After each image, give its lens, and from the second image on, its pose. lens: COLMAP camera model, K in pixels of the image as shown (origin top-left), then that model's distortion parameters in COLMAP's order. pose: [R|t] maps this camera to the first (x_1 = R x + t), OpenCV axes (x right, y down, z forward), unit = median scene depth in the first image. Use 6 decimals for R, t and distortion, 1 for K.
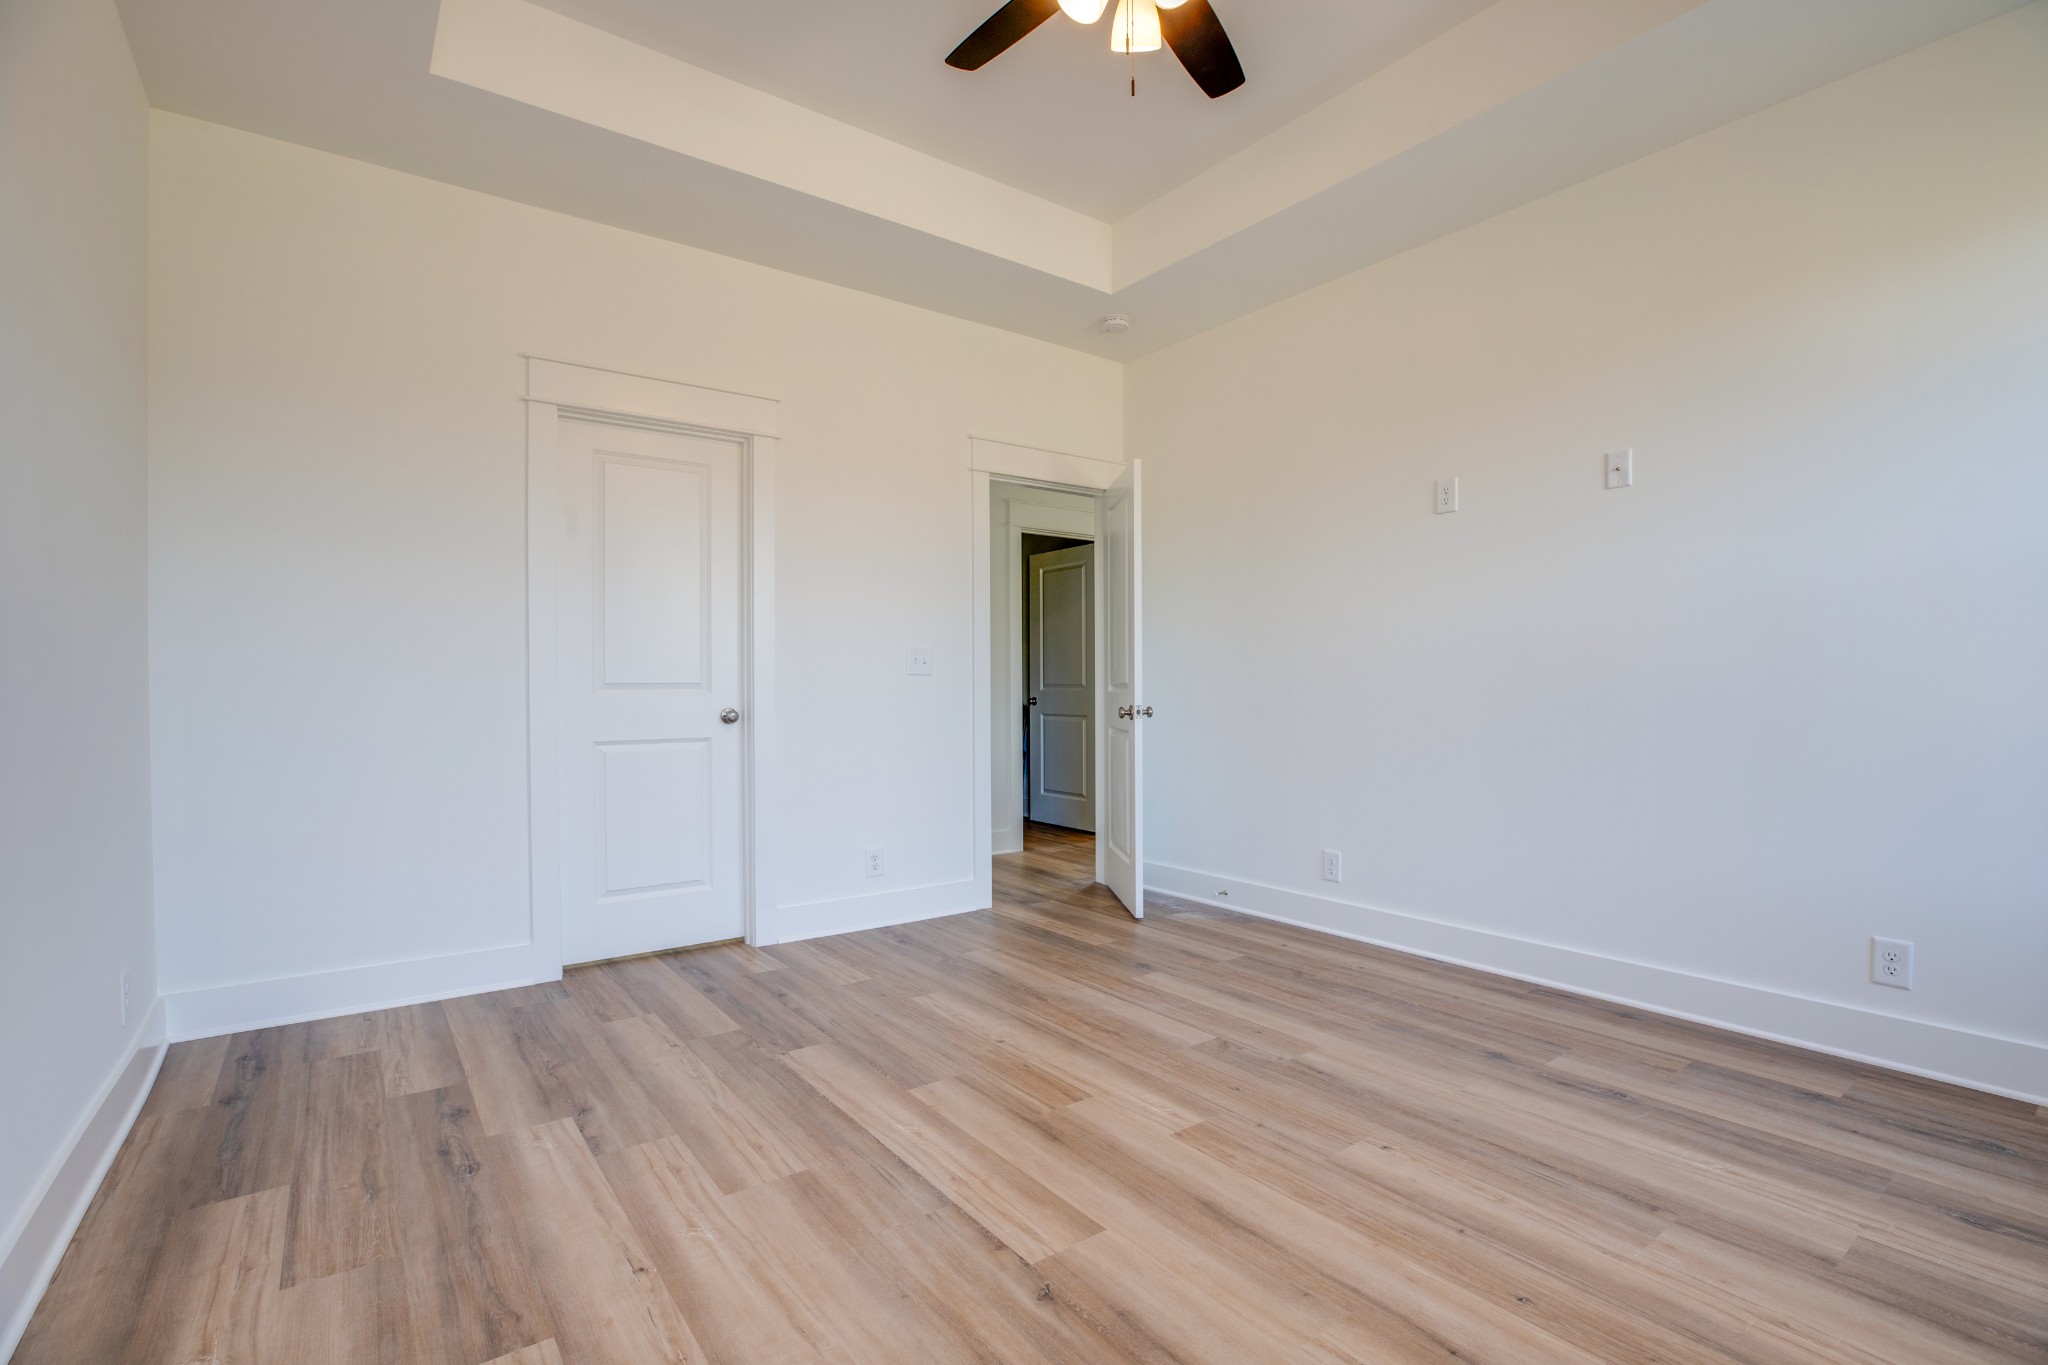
lens RADIAL K [[939.7, 0, 1041.3], [0, 939.7, 693.6], [0, 0, 1]] dist [-0.046949, 0.013695]
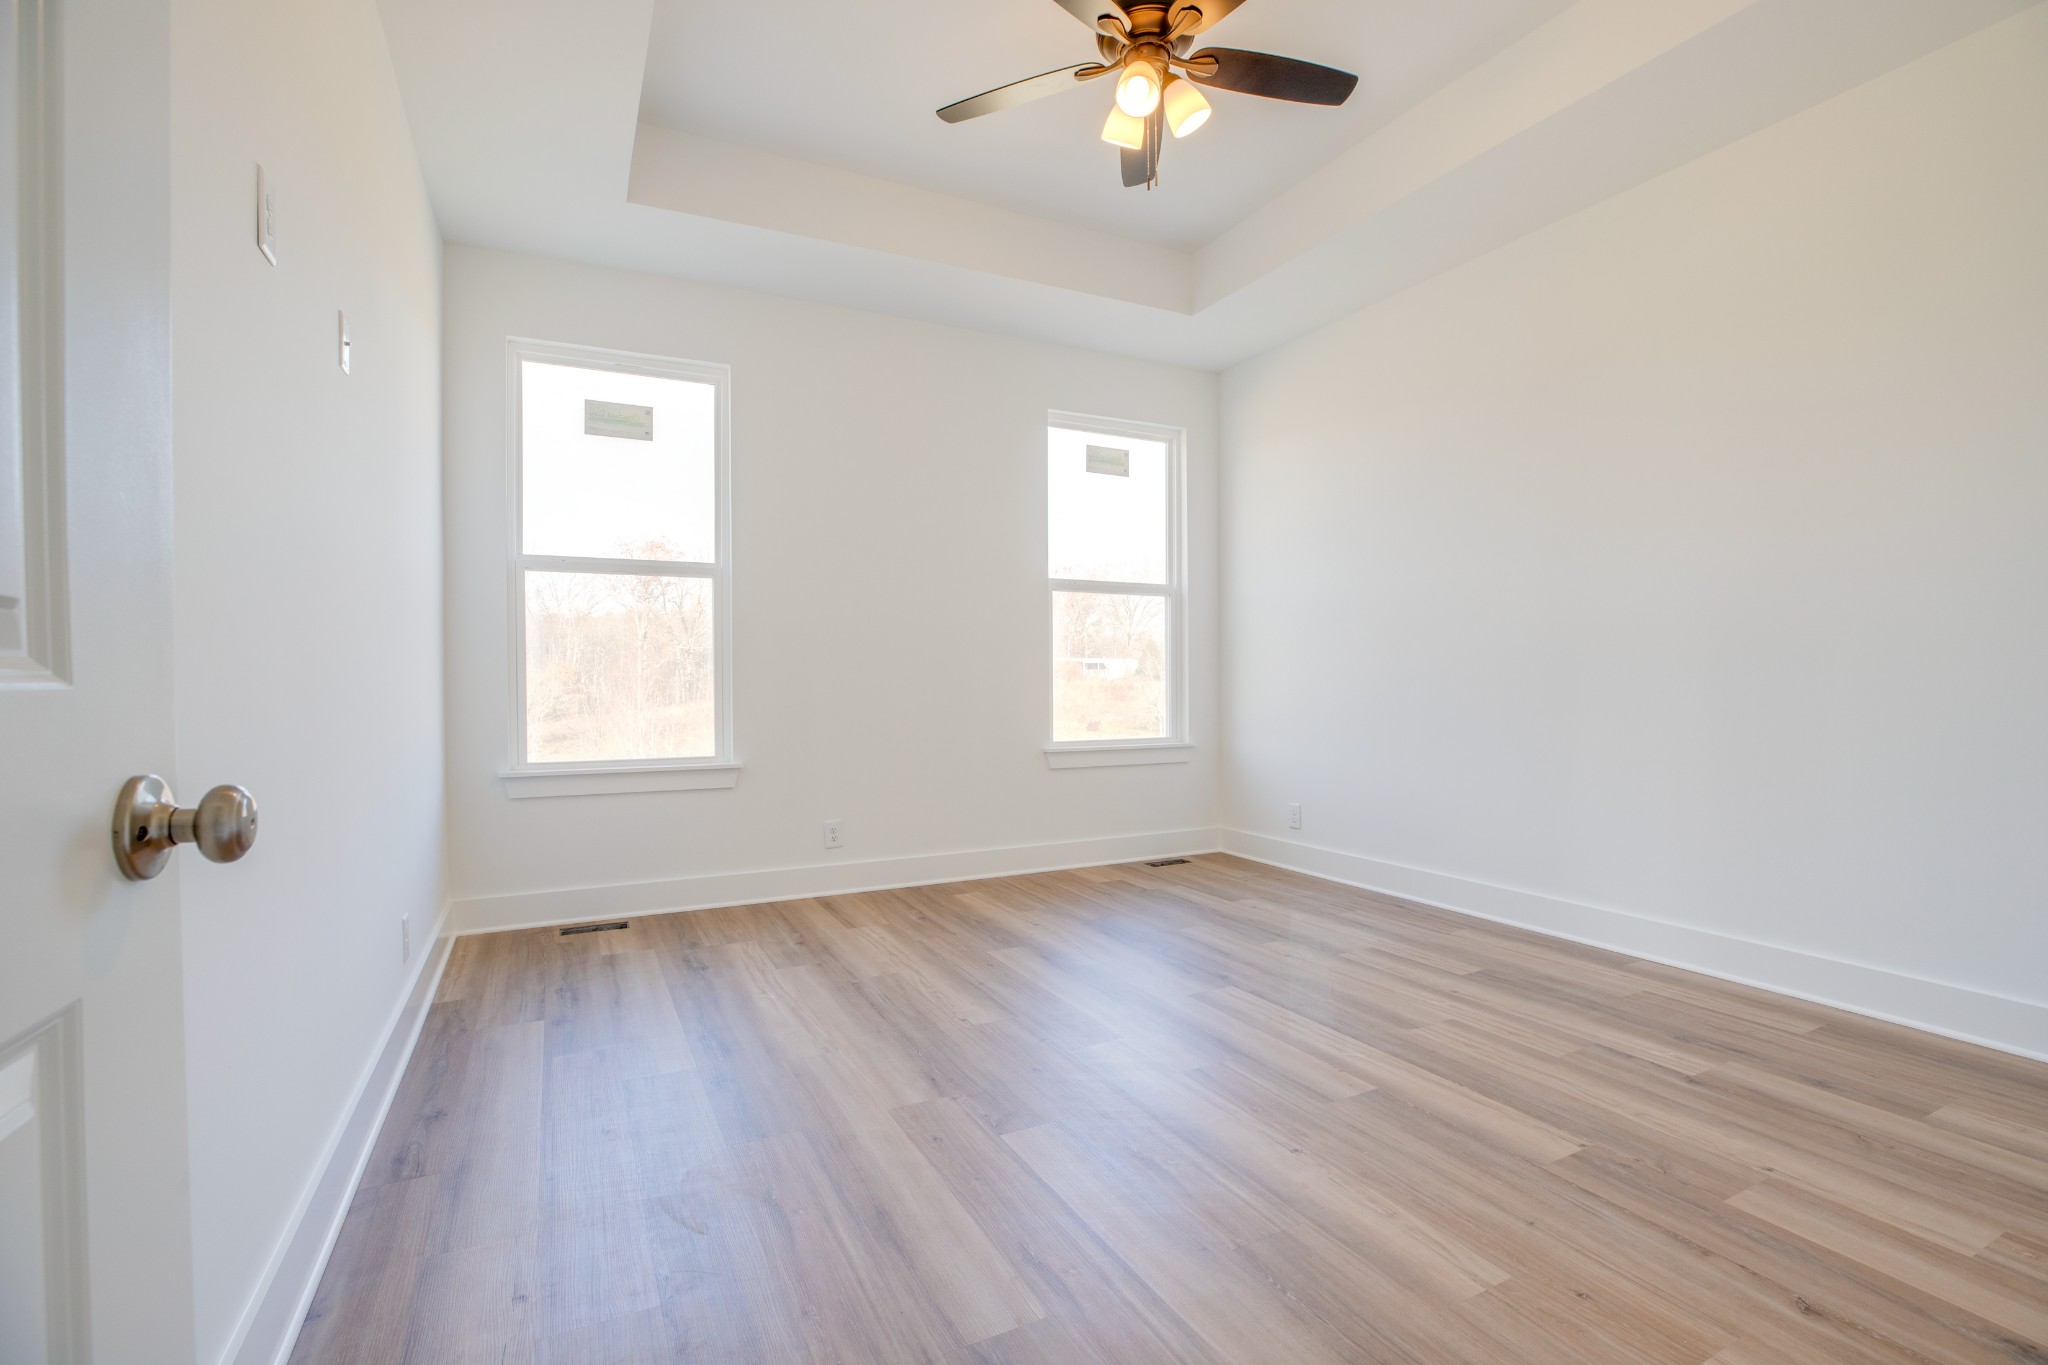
lens RADIAL K [[939.7, 0, 1041.3], [0, 939.7, 693.6], [0, 0, 1]] dist [-0.046949, 0.013695]
pose [[-0.985361, 0.006280, 0.170367, 0.034966], [0.010571, 0.999649, 0.024291, -0.003275], [-0.170154, 0.025736, -0.985081, 2.261049]]
